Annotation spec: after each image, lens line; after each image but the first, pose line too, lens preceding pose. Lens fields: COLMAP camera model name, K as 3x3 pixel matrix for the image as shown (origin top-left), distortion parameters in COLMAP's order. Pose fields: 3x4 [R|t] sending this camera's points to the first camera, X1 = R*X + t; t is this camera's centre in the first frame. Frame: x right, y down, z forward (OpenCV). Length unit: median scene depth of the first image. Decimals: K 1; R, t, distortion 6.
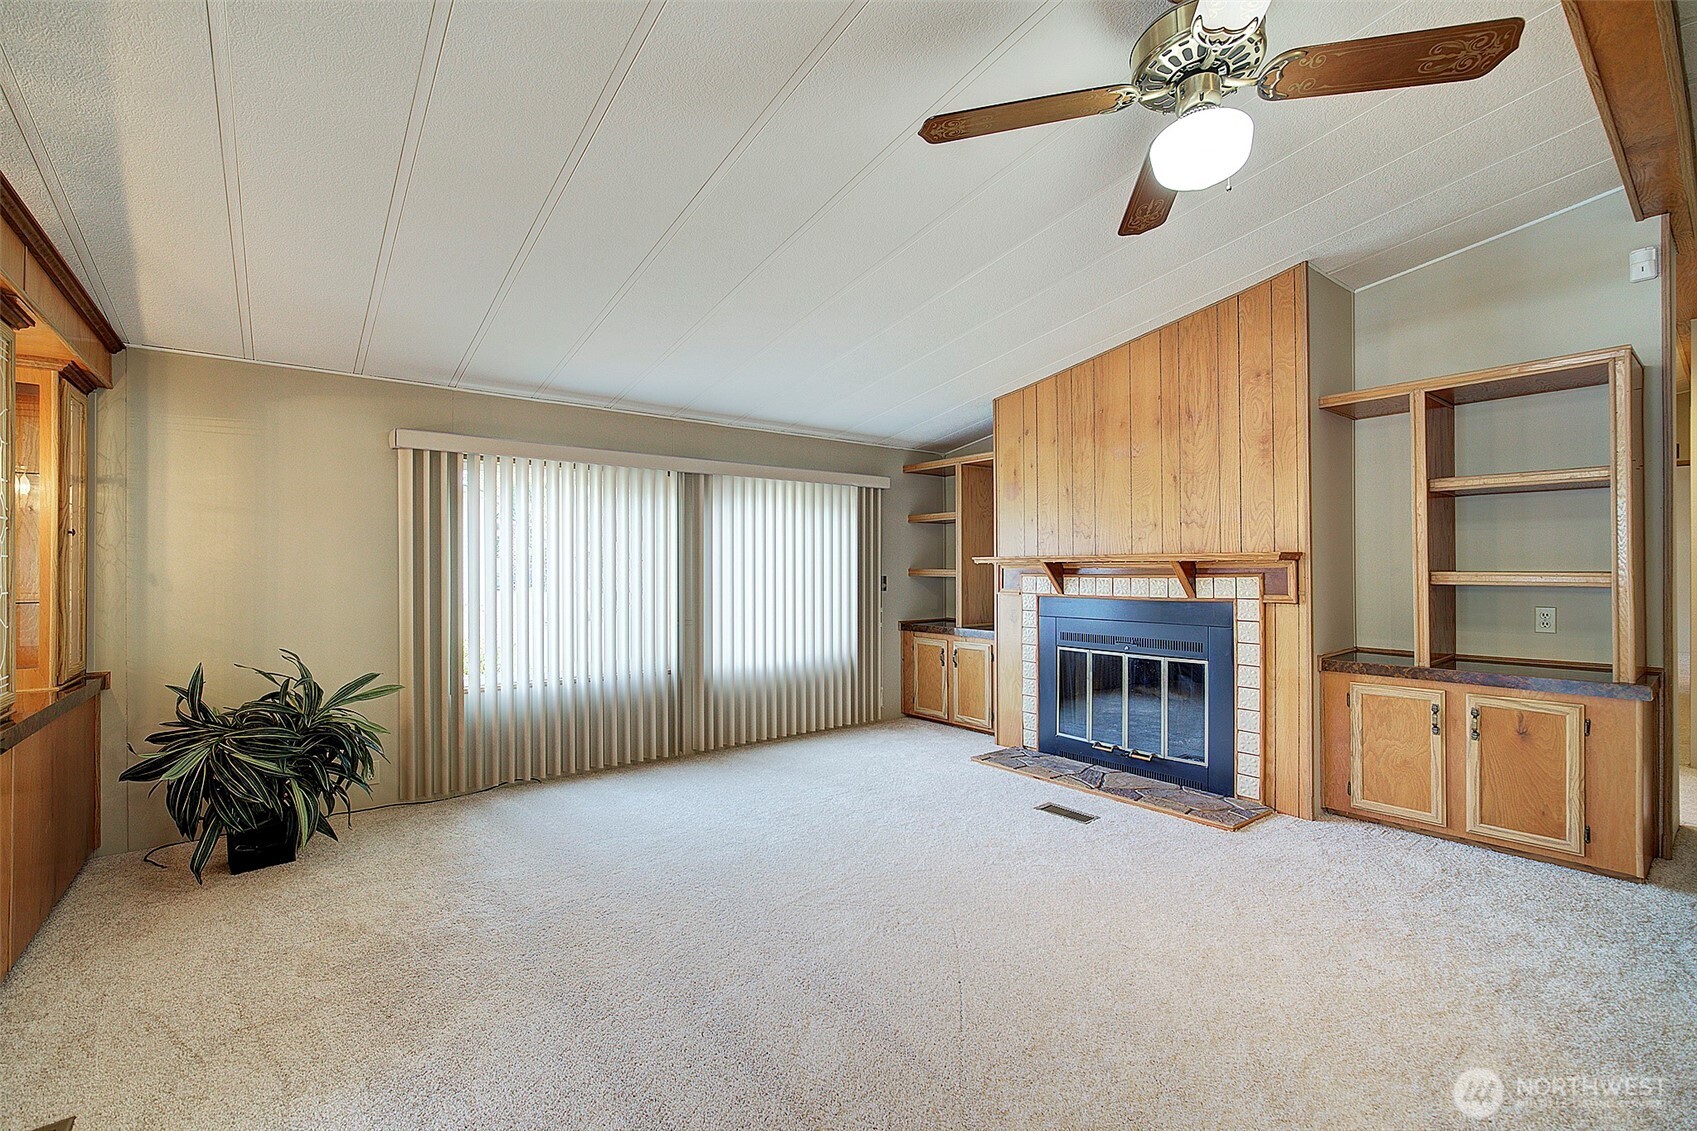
lens RADIAL K [[729.2, 0, 854.5], [0, 729.2, 569.2], [0, 0, 1]] dist [-0.003986, -0.000596]
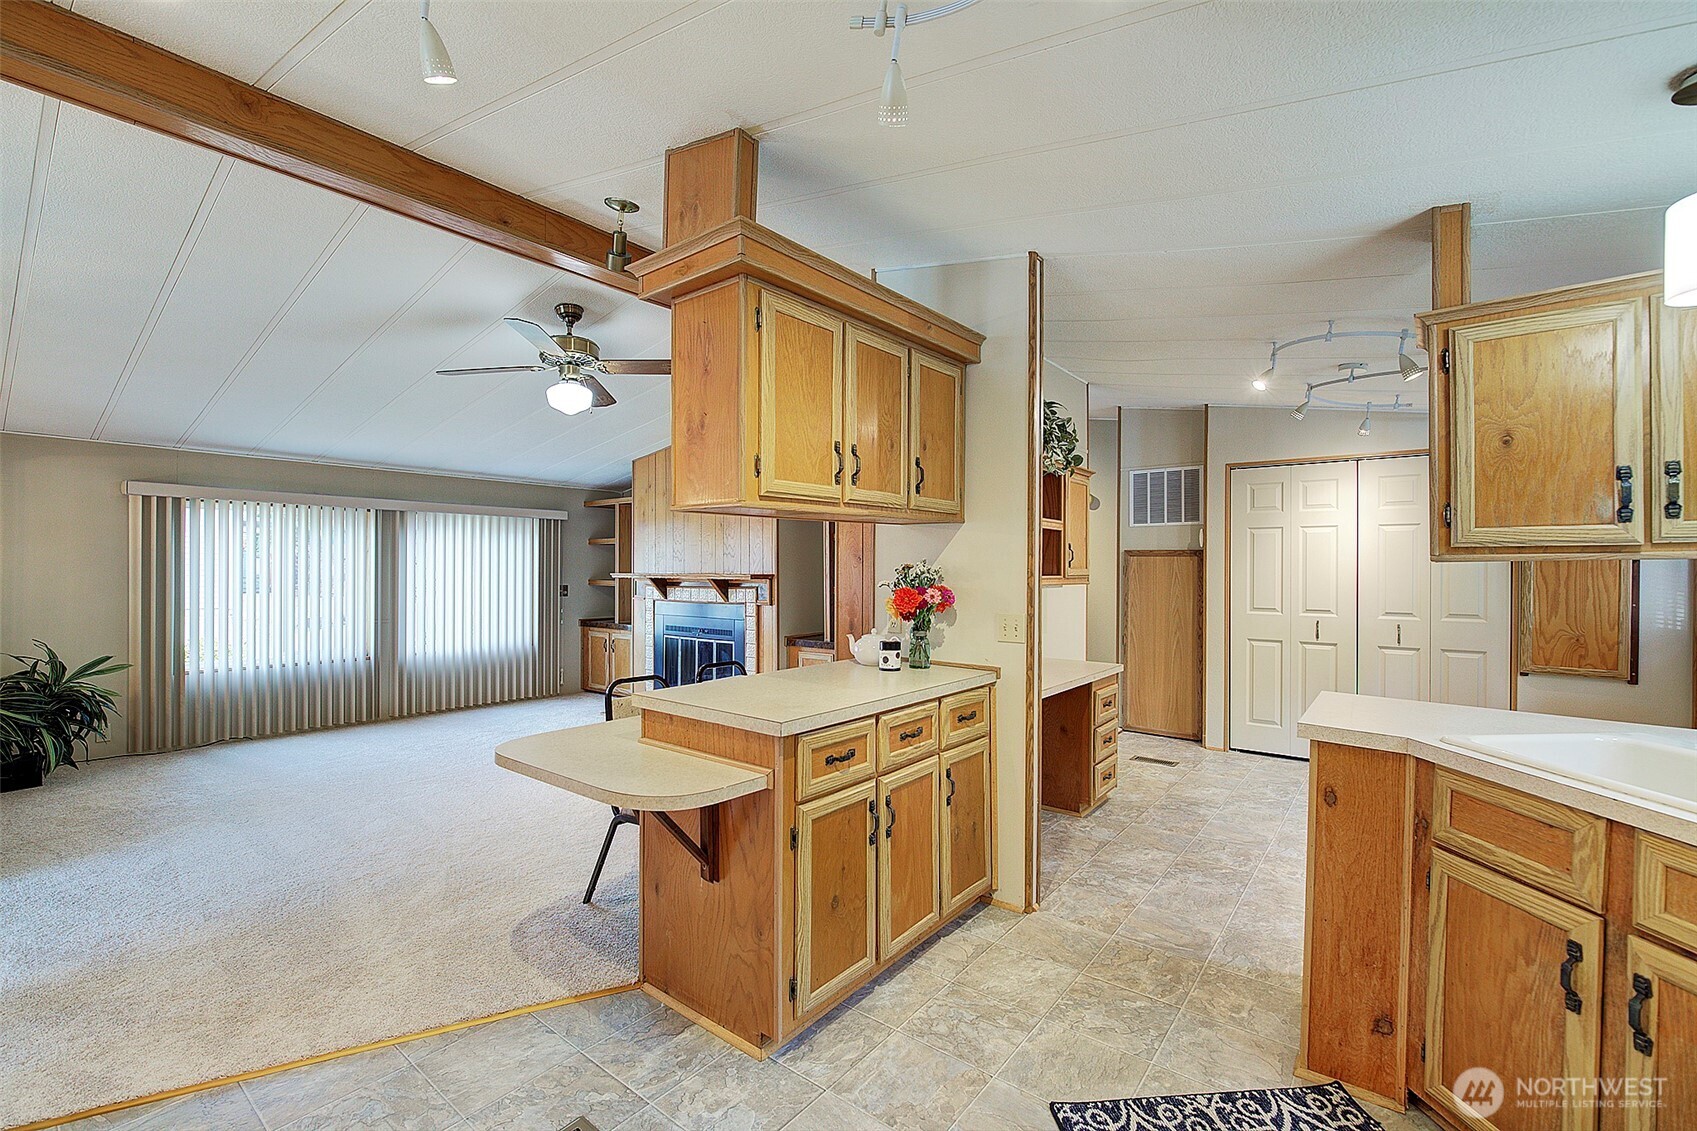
lens RADIAL K [[729.2, 0, 854.5], [0, 729.2, 569.2], [0, 0, 1]] dist [-0.003986, -0.000596]
pose [[0.973770, 0.006246, 0.227450, 0.337414], [-0.005721, 0.999979, -0.002968, -0.025603], [-0.227463, 0.001589, 0.973785, -0.550341]]
